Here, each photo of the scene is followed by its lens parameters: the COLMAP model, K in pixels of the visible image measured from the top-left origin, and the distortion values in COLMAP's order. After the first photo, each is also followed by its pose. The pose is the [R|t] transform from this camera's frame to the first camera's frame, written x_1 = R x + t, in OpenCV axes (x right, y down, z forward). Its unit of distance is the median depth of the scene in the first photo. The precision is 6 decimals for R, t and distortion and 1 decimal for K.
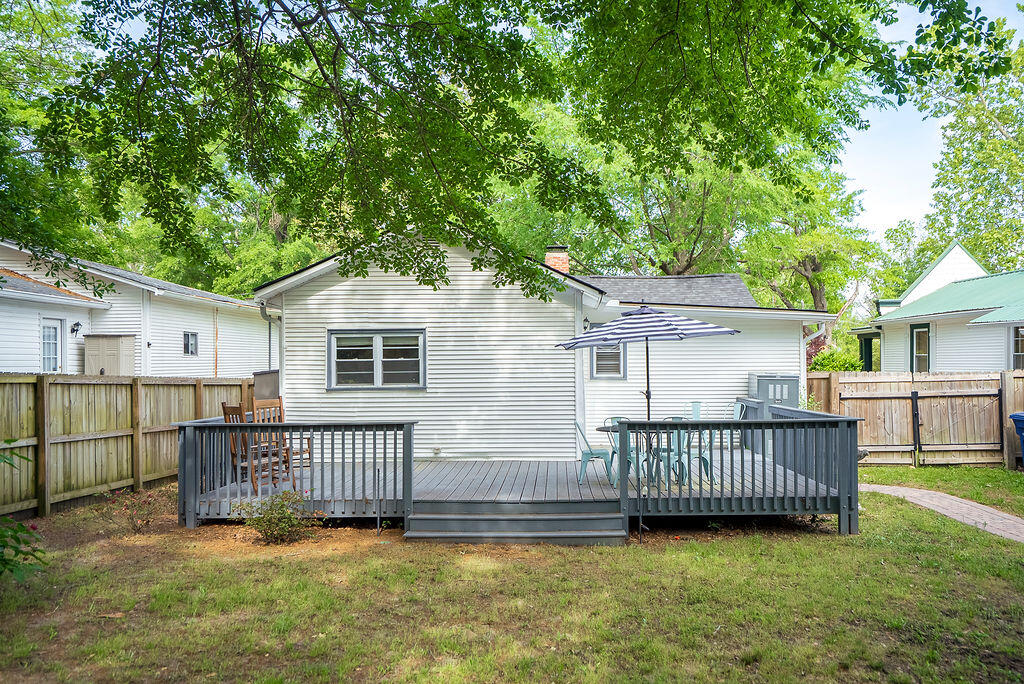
lens RADIAL K [[834.7, 0, 510.1], [0, 834.7, 319.6], [0, 0, 1]] dist [0.030351, 0.006026]
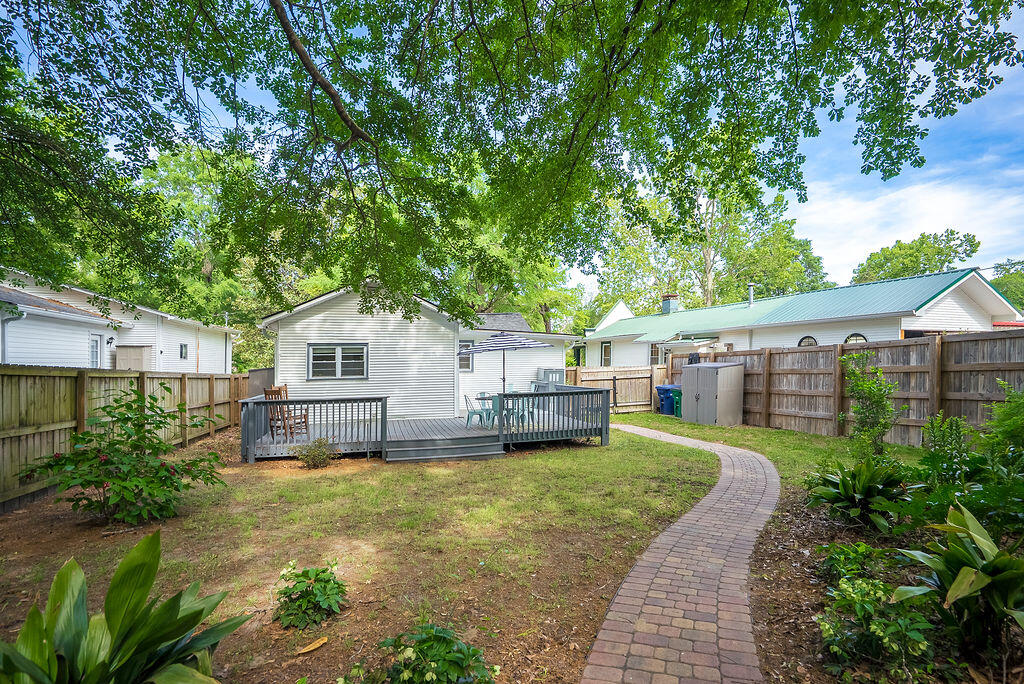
lens RADIAL K [[521.2, 0, 512.0], [0, 521.2, 342.0], [0, 0, 1]] dist [-0.054676, -0.000028]
pose [[0.946230, 0.006213, 0.323435, -0.165324], [-0.009712, 0.999910, 0.009206, -0.003747], [-0.323349, -0.011853, 0.946205, -0.085688]]
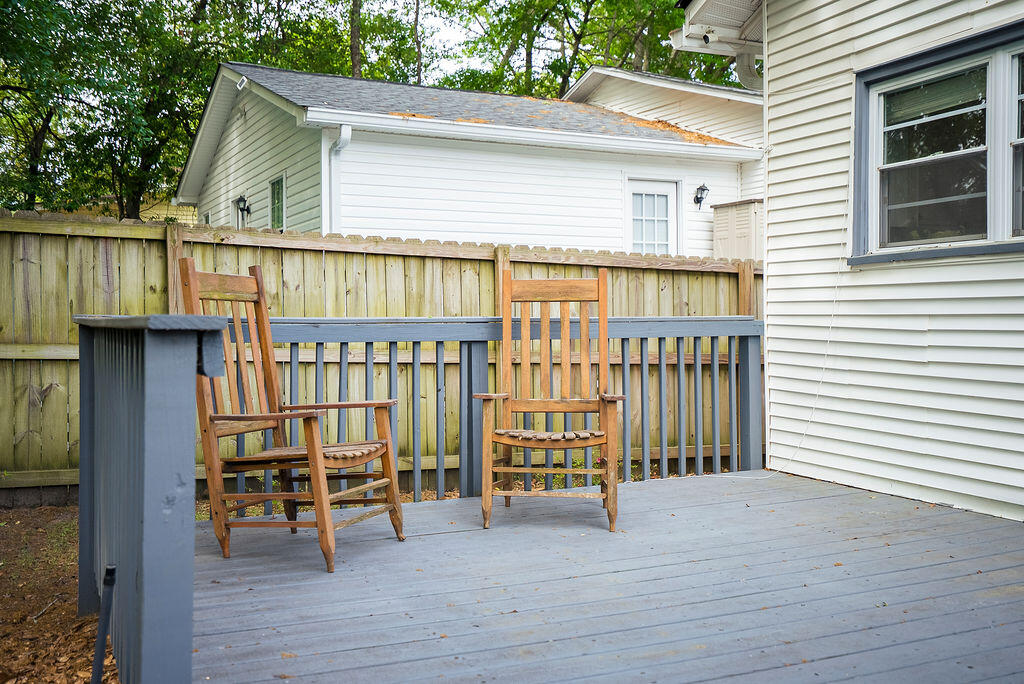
lens RADIAL K [[1012.0, 0, 512.0], [0, 1012.0, 342.0], [0, 0, 1]] dist [0.090140, 0.005312]
pose [[0.448055, 0.024638, -0.893667, 0.076410], [0.044184, 0.997788, 0.049661, 0.089052], [0.892914, -0.061737, 0.445975, 0.700153]]
